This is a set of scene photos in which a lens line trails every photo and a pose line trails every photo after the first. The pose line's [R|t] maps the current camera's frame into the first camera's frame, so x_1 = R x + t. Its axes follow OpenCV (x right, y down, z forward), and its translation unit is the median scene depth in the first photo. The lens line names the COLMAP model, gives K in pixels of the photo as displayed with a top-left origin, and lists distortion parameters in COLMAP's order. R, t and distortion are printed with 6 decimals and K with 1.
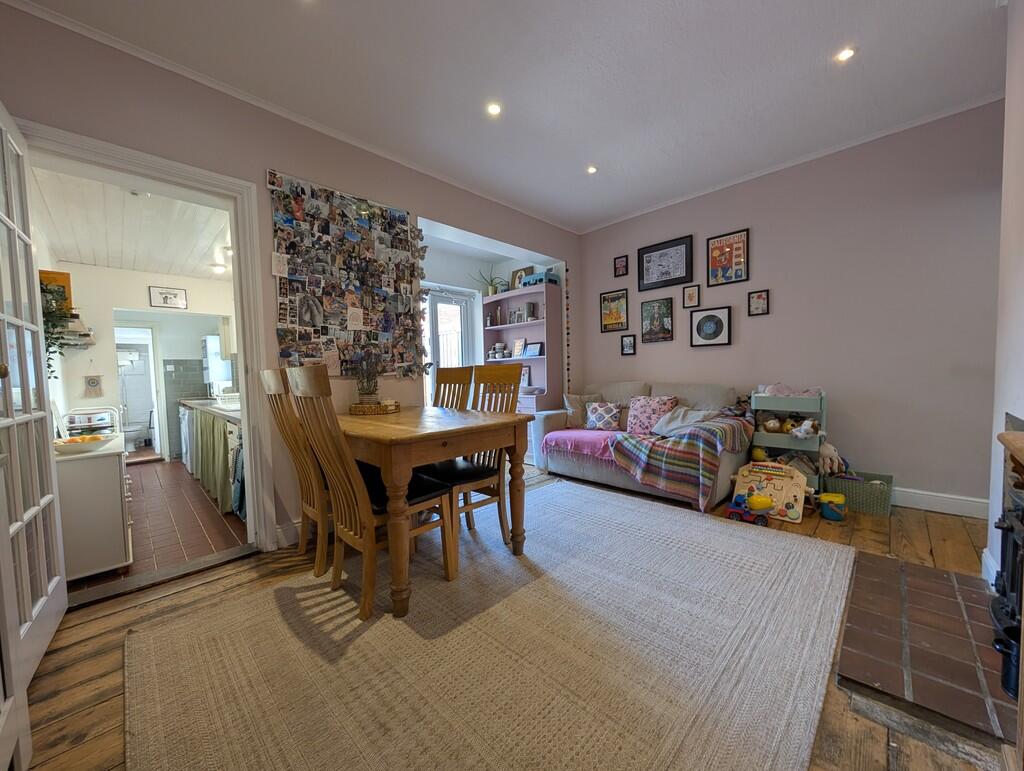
lens RADIAL K [[385.7, 0, 512.2], [0, 385.7, 389.0], [0, 0, 1]] dist [0.000771, 0.000289]
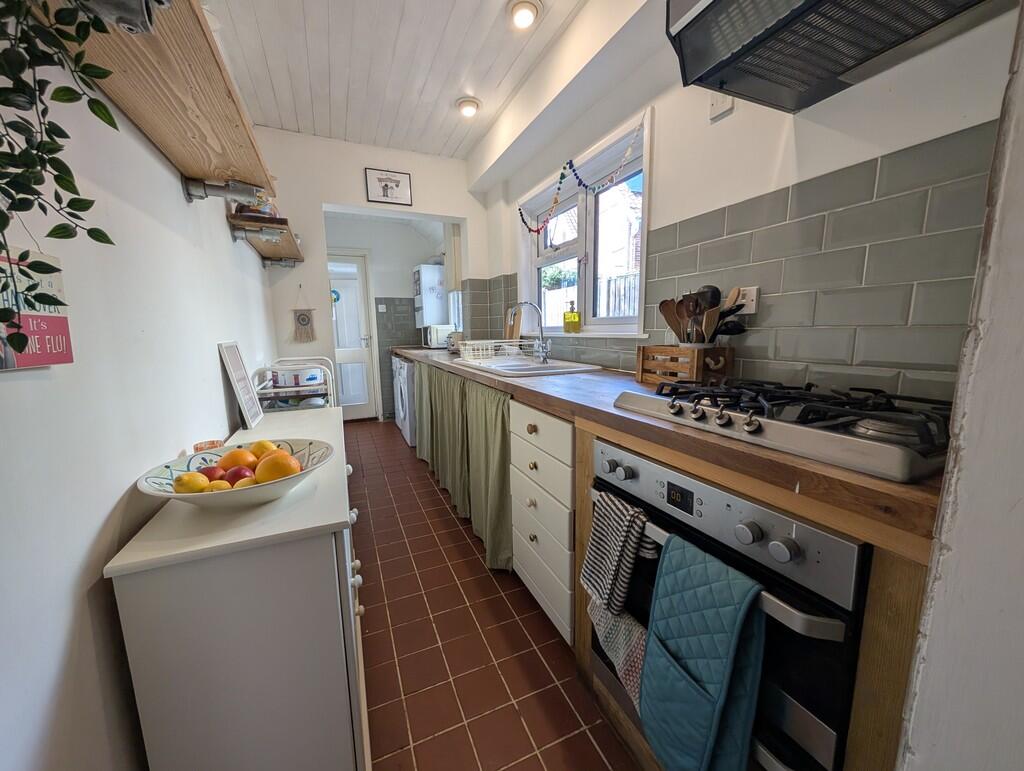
lens RADIAL K [[385.7, 0, 510.0], [0, 385.7, 386.9], [0, 0, 1]] dist [0.000771, 0.000289]
pose [[0.930955, 0.064506, -0.359392, -0.378967], [-0.024068, 0.992972, 0.115880, 0.010057], [0.364341, -0.099229, 0.925964, 0.375192]]
